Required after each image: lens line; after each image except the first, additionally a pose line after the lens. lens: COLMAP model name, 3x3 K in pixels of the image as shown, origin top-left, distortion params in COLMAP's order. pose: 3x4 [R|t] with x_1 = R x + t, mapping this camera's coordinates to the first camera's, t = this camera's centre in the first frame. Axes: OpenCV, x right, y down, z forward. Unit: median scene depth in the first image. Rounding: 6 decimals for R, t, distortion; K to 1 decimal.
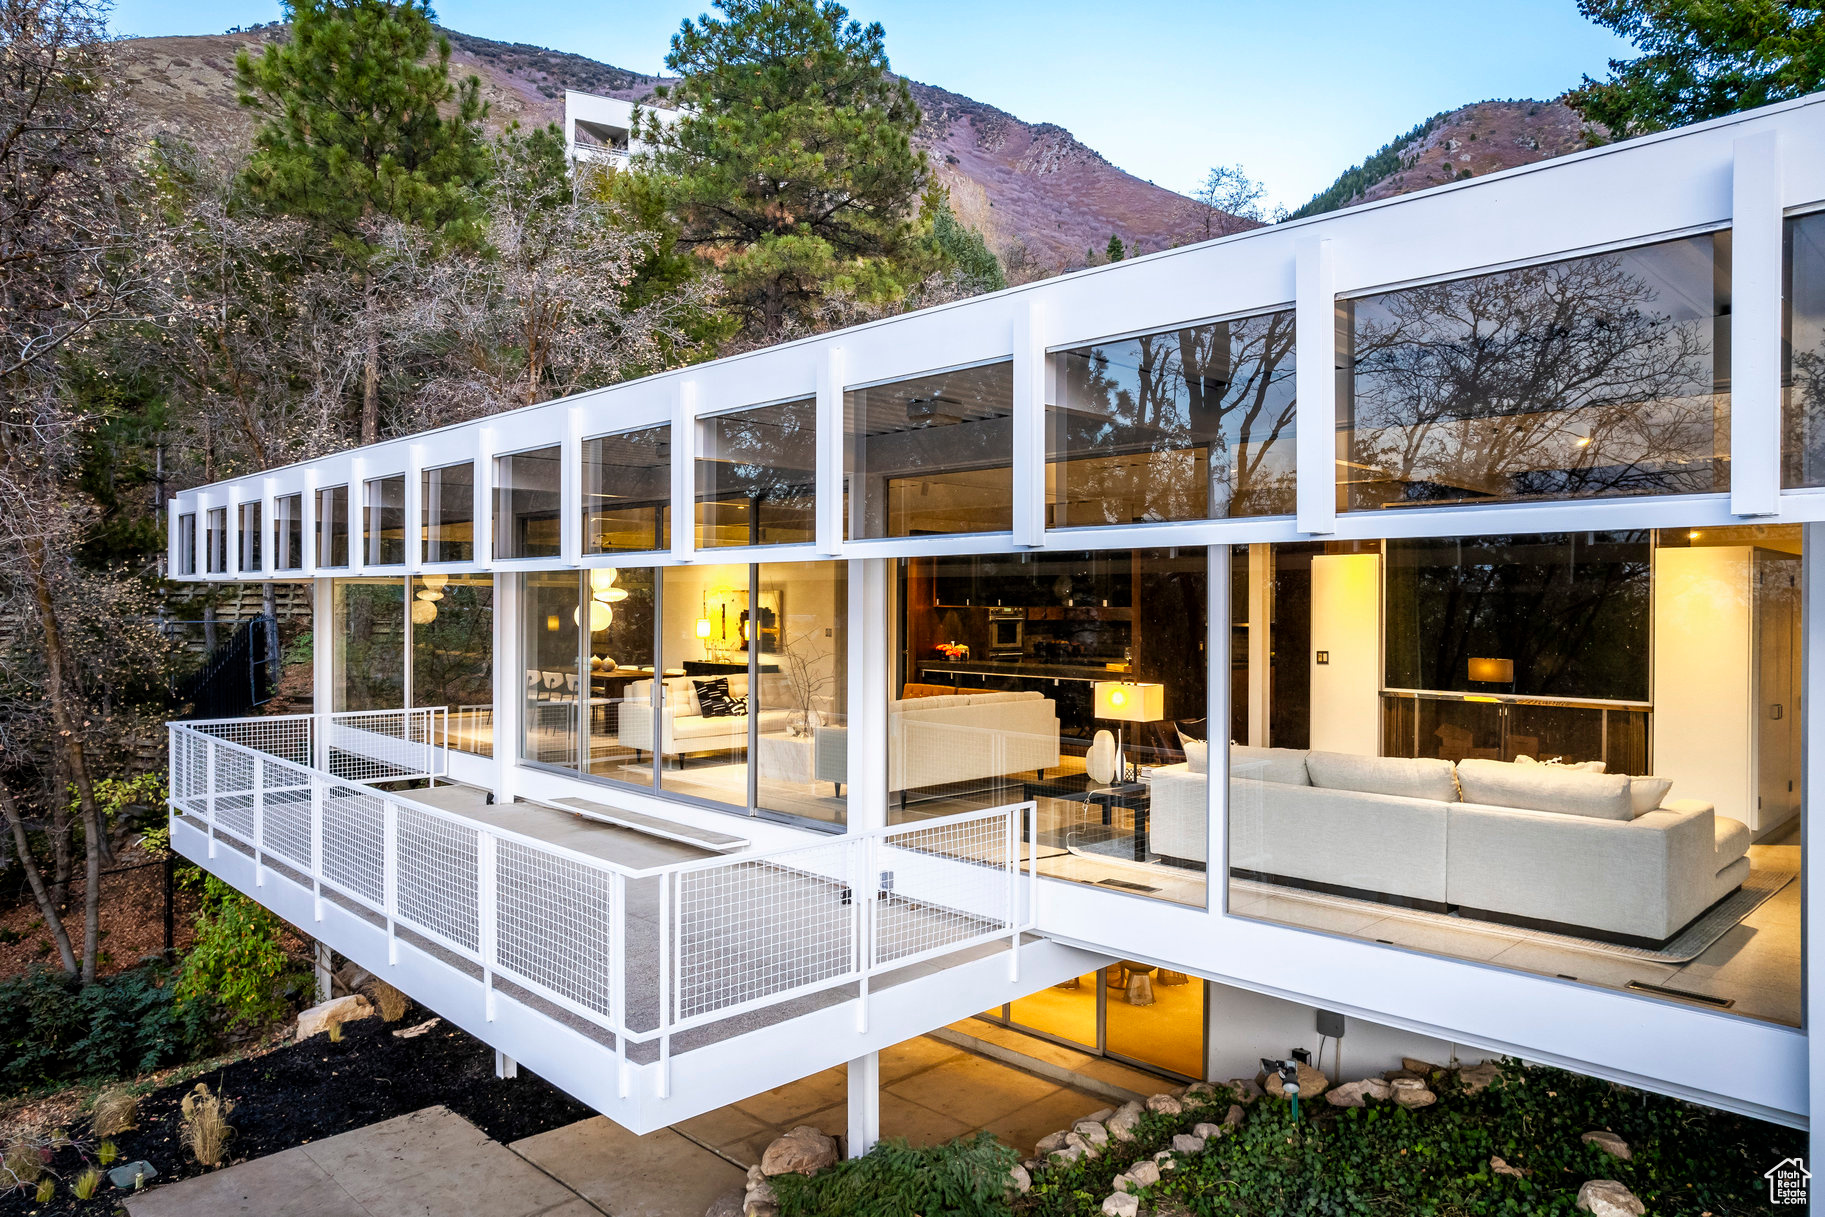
lens RADIAL K [[1200.3, 0, 890.3], [0, 1200.3, 603.6], [0, 0, 1]] dist [-0.090685, 0.072159]
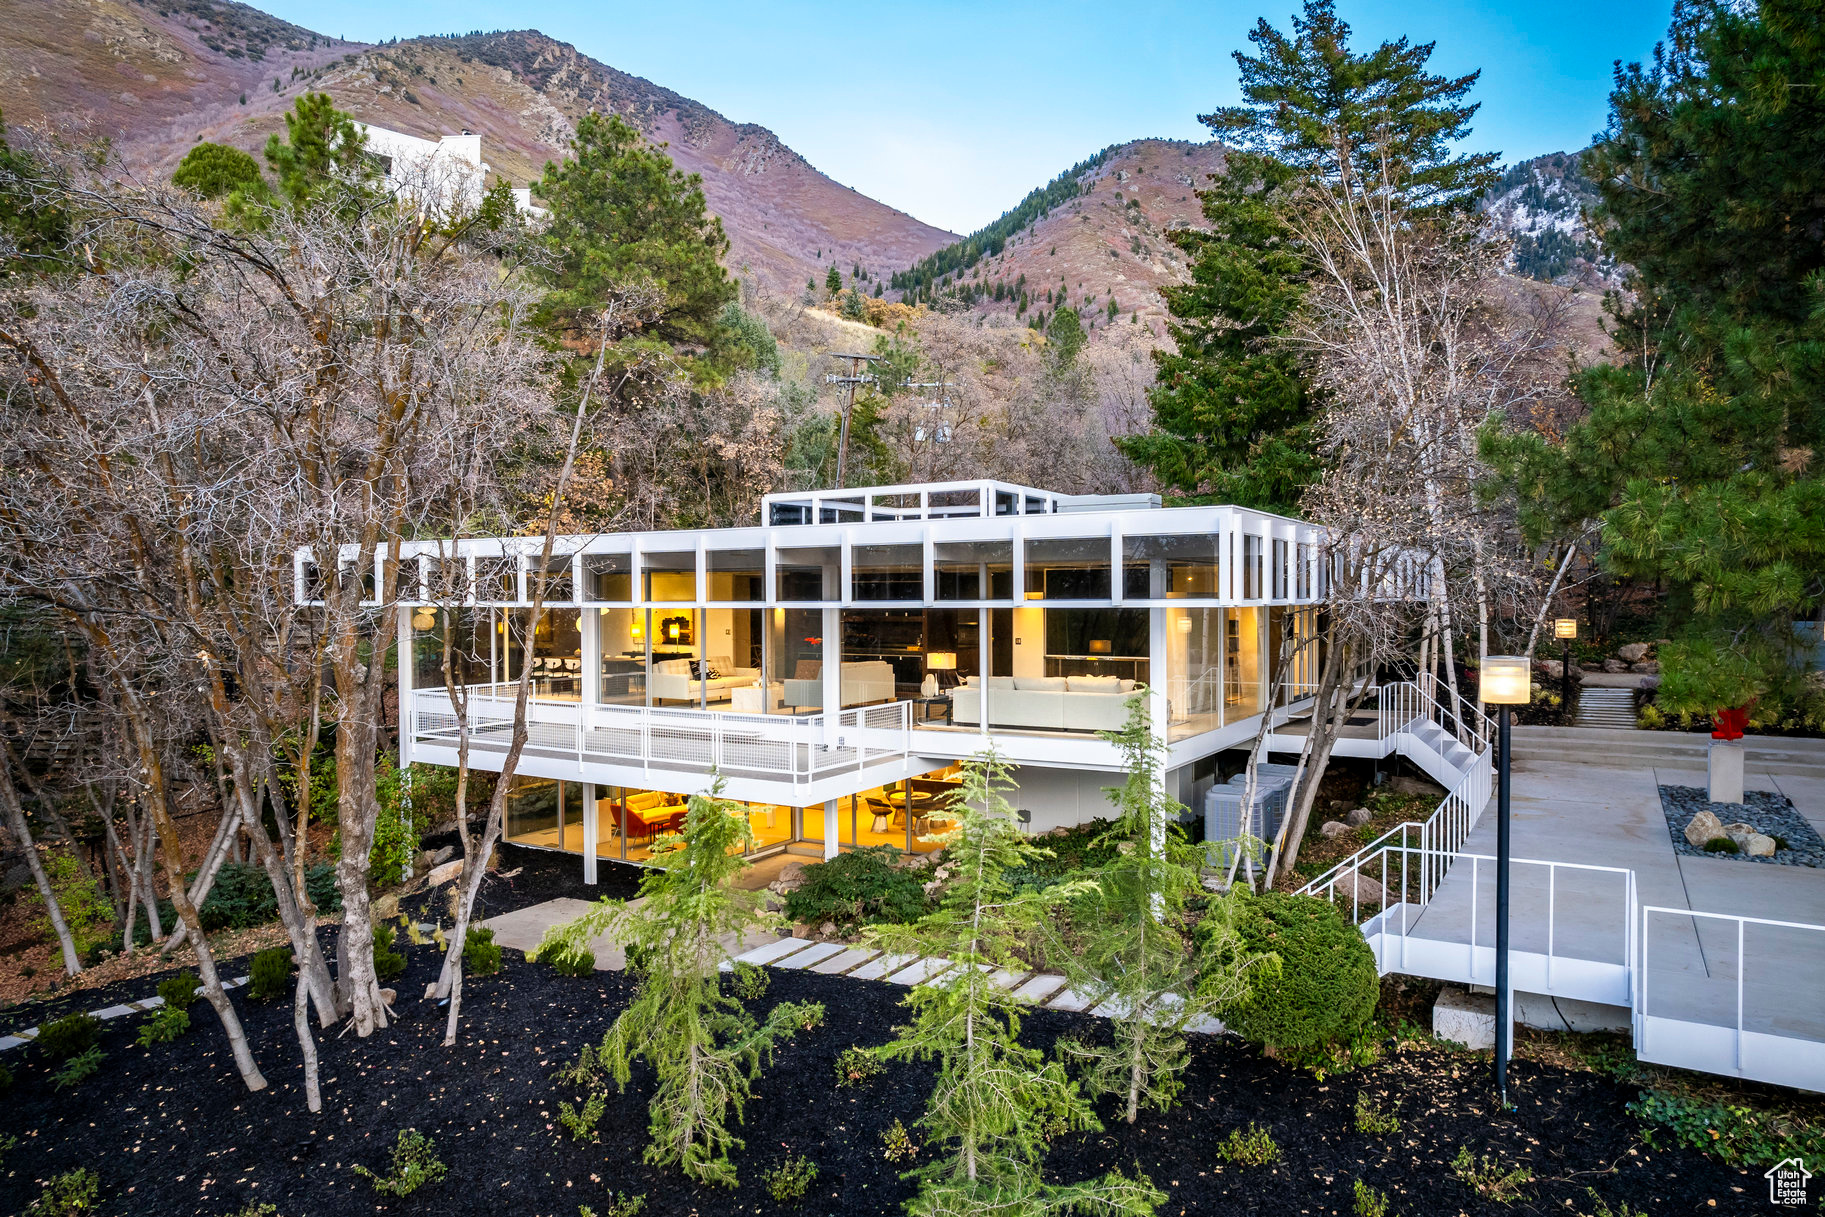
lens RADIAL K [[1200.3, 0, 890.3], [0, 1200.3, 603.6], [0, 0, 1]] dist [-0.090685, 0.072159]
pose [[0.969302, -0.011943, 0.245582, -0.140609], [0.009783, 0.999902, 0.010016, -0.016635], [-0.245677, -0.007306, 0.969324, -0.373645]]
